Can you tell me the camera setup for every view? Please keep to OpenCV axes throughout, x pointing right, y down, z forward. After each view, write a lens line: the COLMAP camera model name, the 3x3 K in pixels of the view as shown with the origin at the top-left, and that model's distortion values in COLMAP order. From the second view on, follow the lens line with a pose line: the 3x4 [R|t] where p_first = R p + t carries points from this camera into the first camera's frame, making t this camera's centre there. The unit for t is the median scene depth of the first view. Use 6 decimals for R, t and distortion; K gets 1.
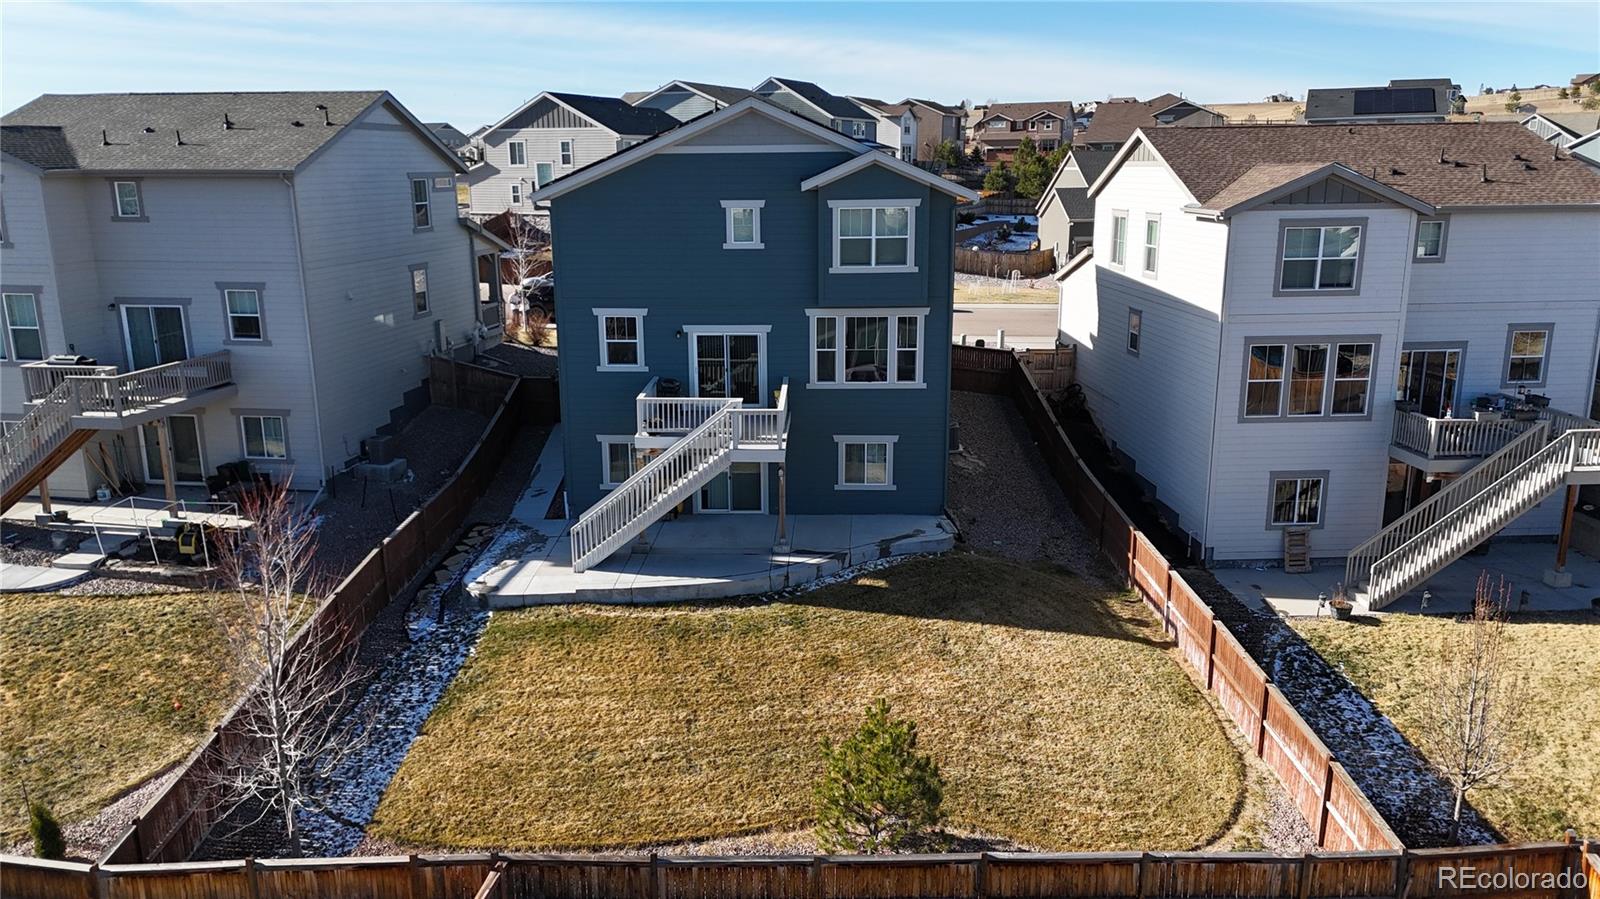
lens RADIAL K [[1176.3, 0, 794.8], [0, 1176.3, 446.0], [0, 0, 1]] dist [0.090507, -0.090593]
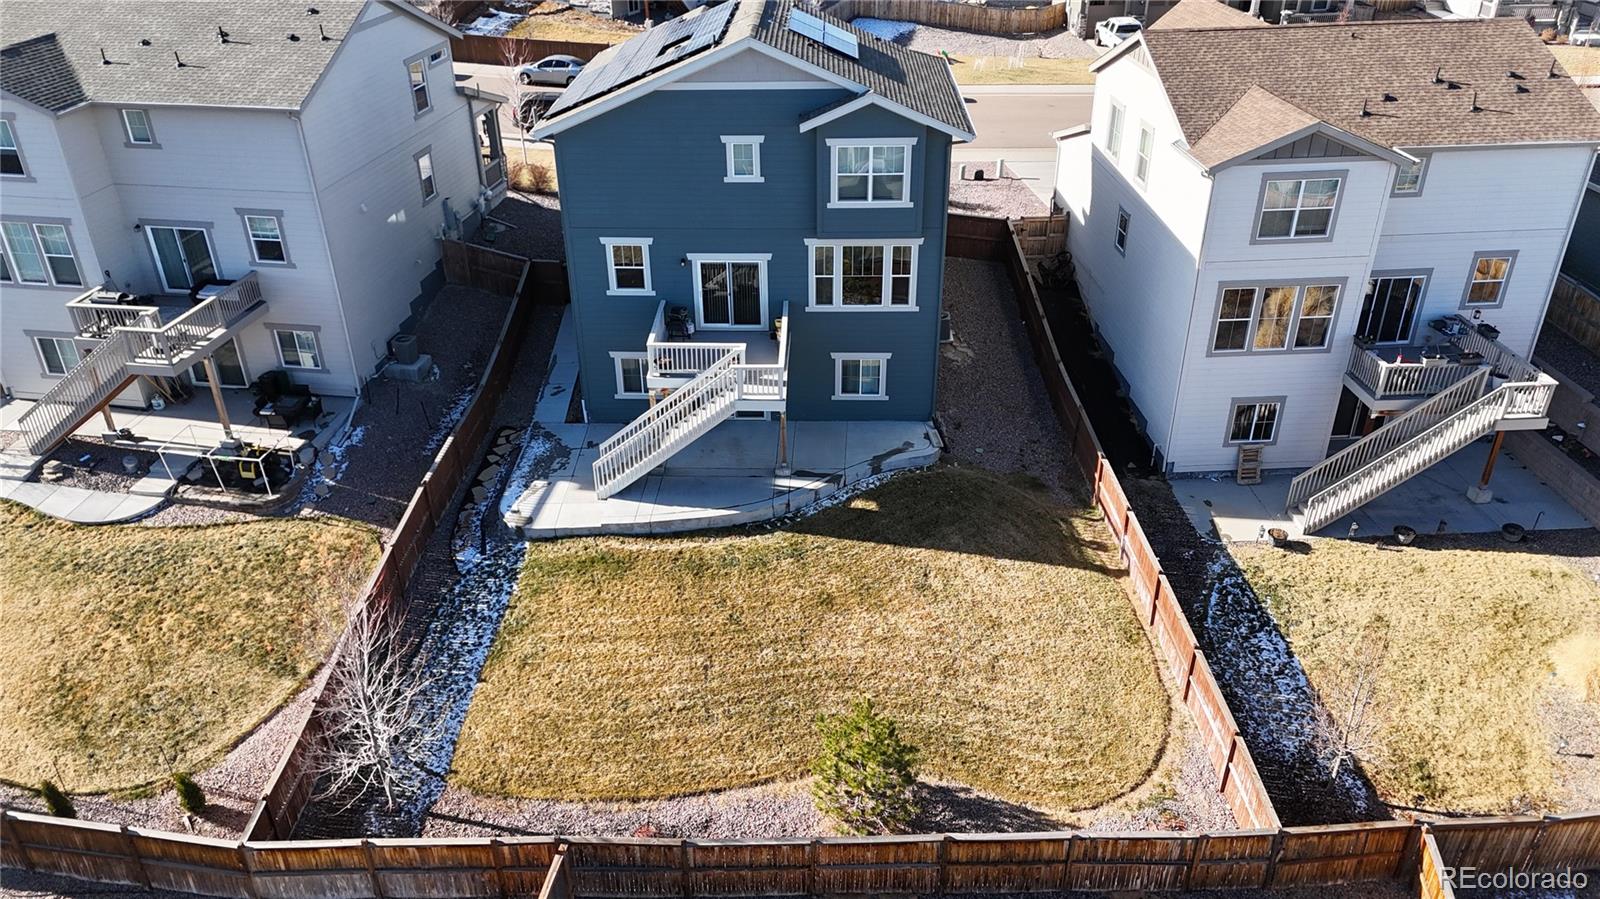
lens RADIAL K [[1176.3, 0, 794.8], [0, 1176.3, 446.0], [0, 0, 1]] dist [0.090507, -0.090593]
pose [[0.999988, -0.004300, -0.002252, 0.002567], [0.004755, 0.960963, 0.276635, -0.257283], [0.000974, -0.276642, 0.960972, -0.060387]]
